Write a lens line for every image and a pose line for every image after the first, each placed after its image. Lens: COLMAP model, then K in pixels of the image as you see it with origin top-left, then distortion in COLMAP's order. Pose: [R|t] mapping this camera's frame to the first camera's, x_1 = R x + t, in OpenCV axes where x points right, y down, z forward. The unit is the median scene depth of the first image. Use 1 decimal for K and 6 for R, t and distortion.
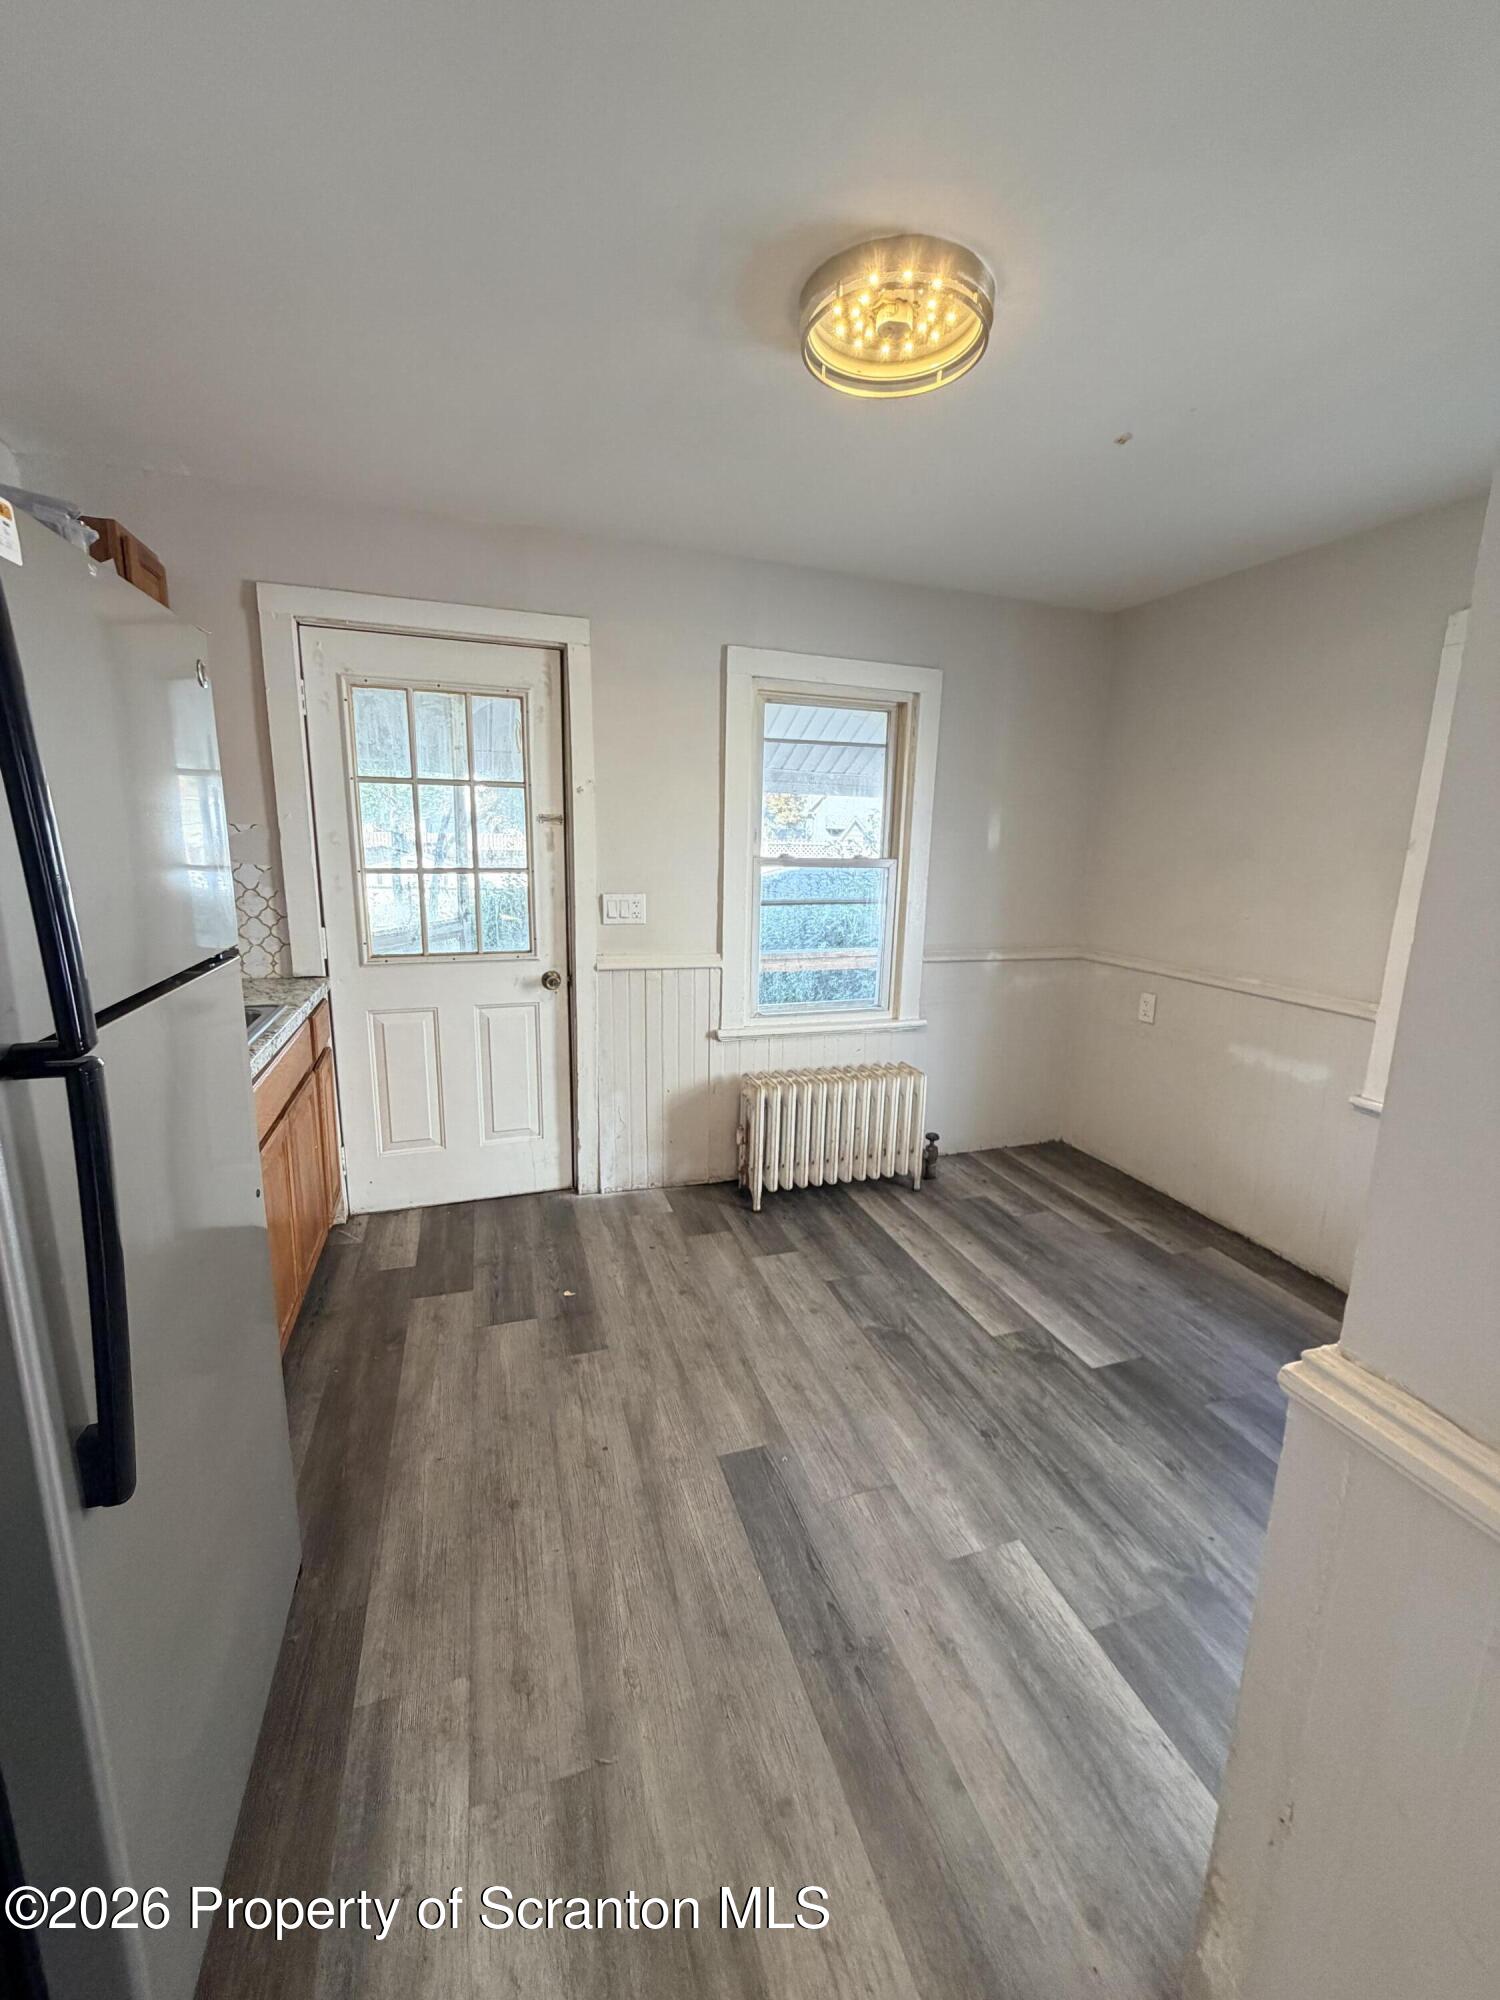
lens RADIAL K [[798.3, 0, 748.1], [0, 798.3, 994.3], [0, 0, 1]] dist [0.001778, 0.000217]
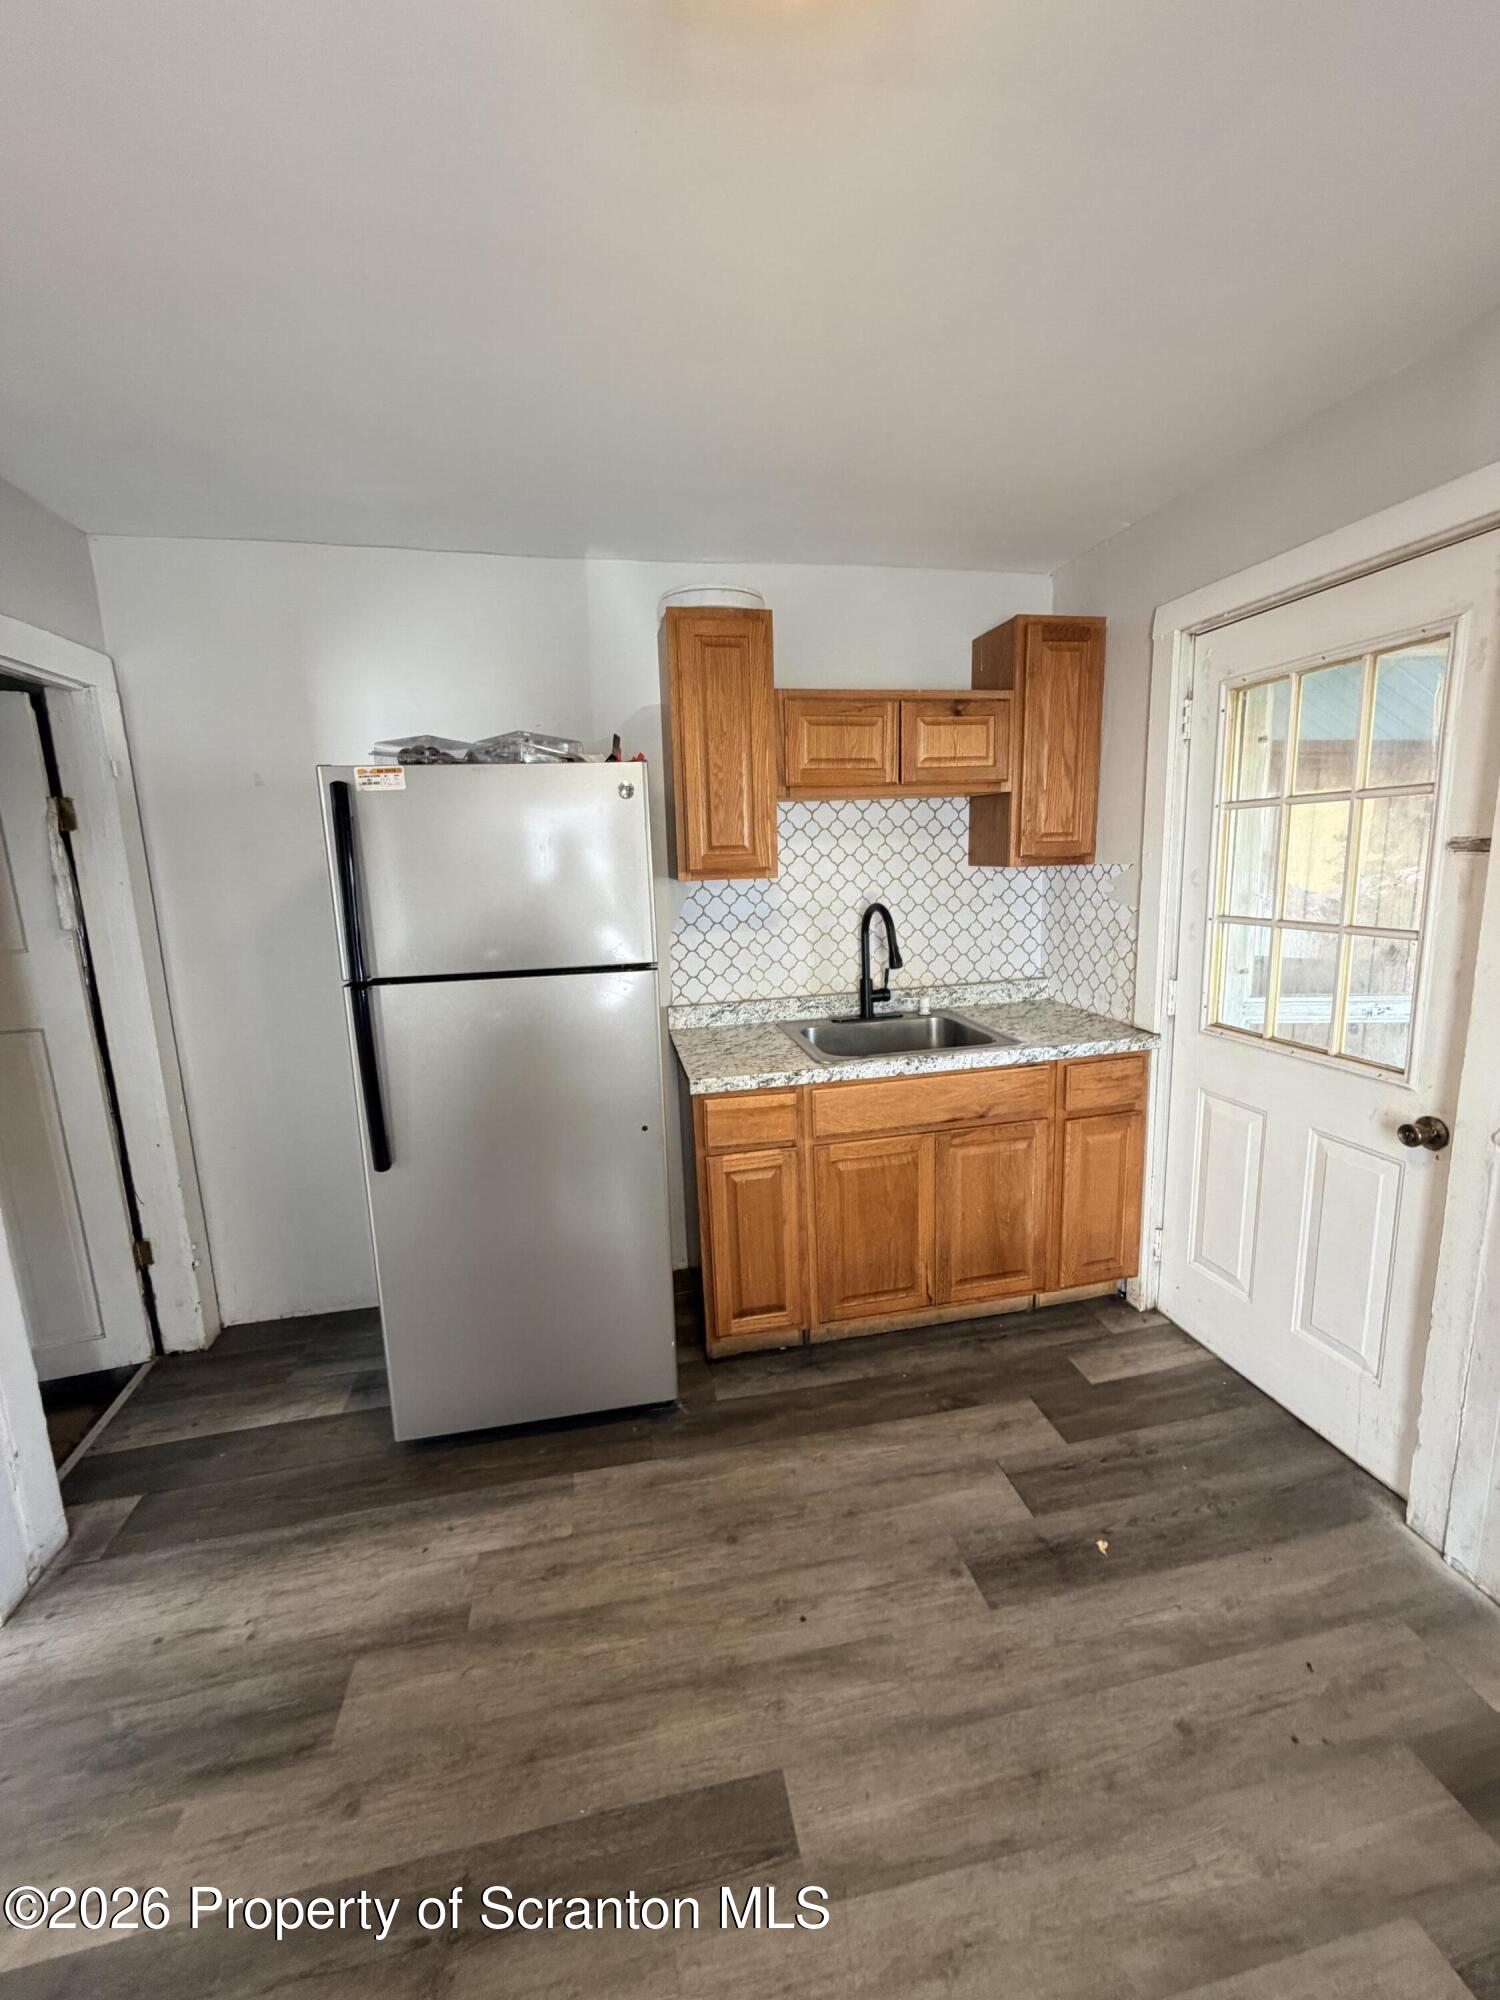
lens RADIAL K [[798.3, 0, 748.3], [0, 798.3, 994.8], [0, 0, 1]] dist [0.001778, 0.000217]
pose [[-0.130073, 0.156553, -0.979067, 0.453455], [-0.170650, 0.969186, 0.177645, -0.169435], [0.976709, 0.190184, -0.099349, 0.751536]]
